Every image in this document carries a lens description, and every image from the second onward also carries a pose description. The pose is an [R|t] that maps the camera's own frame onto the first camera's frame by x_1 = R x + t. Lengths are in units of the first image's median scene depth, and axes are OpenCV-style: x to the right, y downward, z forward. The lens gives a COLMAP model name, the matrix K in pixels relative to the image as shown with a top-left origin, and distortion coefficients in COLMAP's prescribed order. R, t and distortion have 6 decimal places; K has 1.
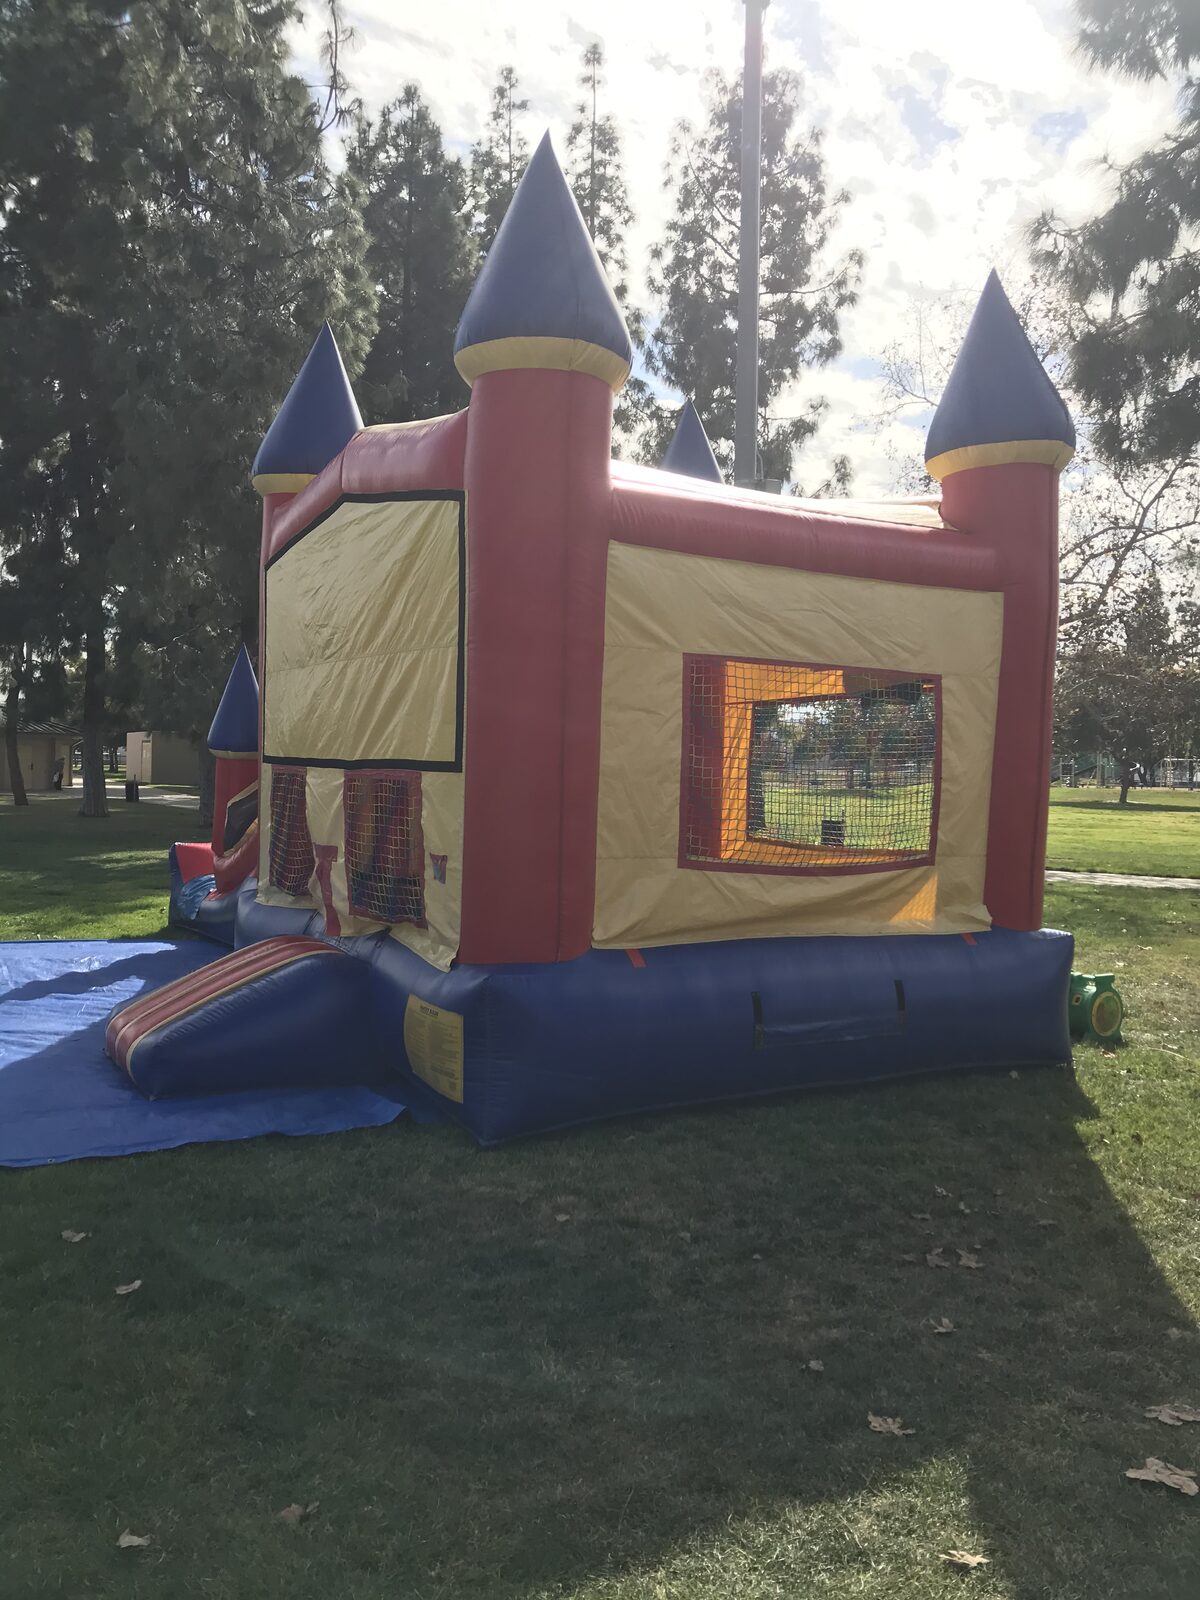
lens RADIAL K [[1305.4, 0, 594.7], [0, 1305.4, 794.0], [0, 0, 1]] dist [0.034359, -0.027995]
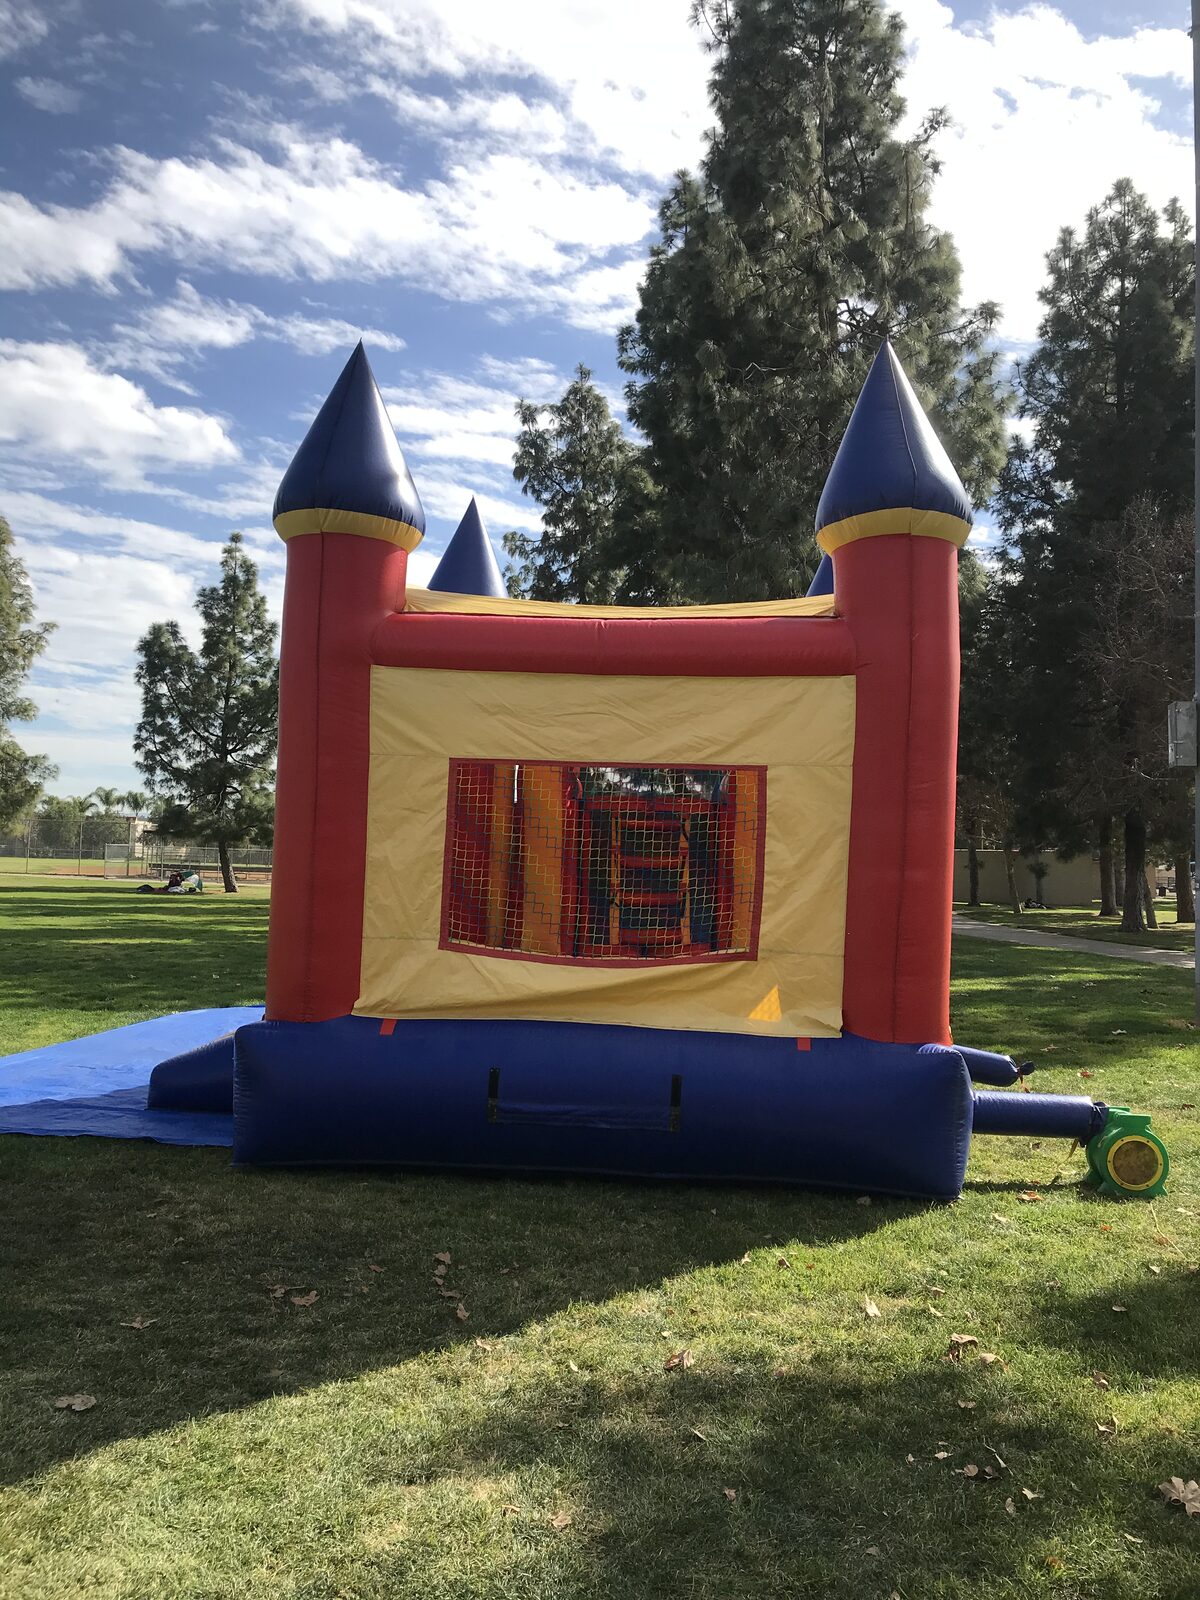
lens RADIAL K [[1305.4, 0, 613.0], [0, 1305.4, 831.4], [0, 0, 1]] dist [0.034359, -0.027995]
pose [[0.810207, -0.018050, -0.585866, 0.834649], [-0.019339, 0.998158, -0.057497, 0.017098], [0.585824, 0.057915, 0.808366, 0.176953]]
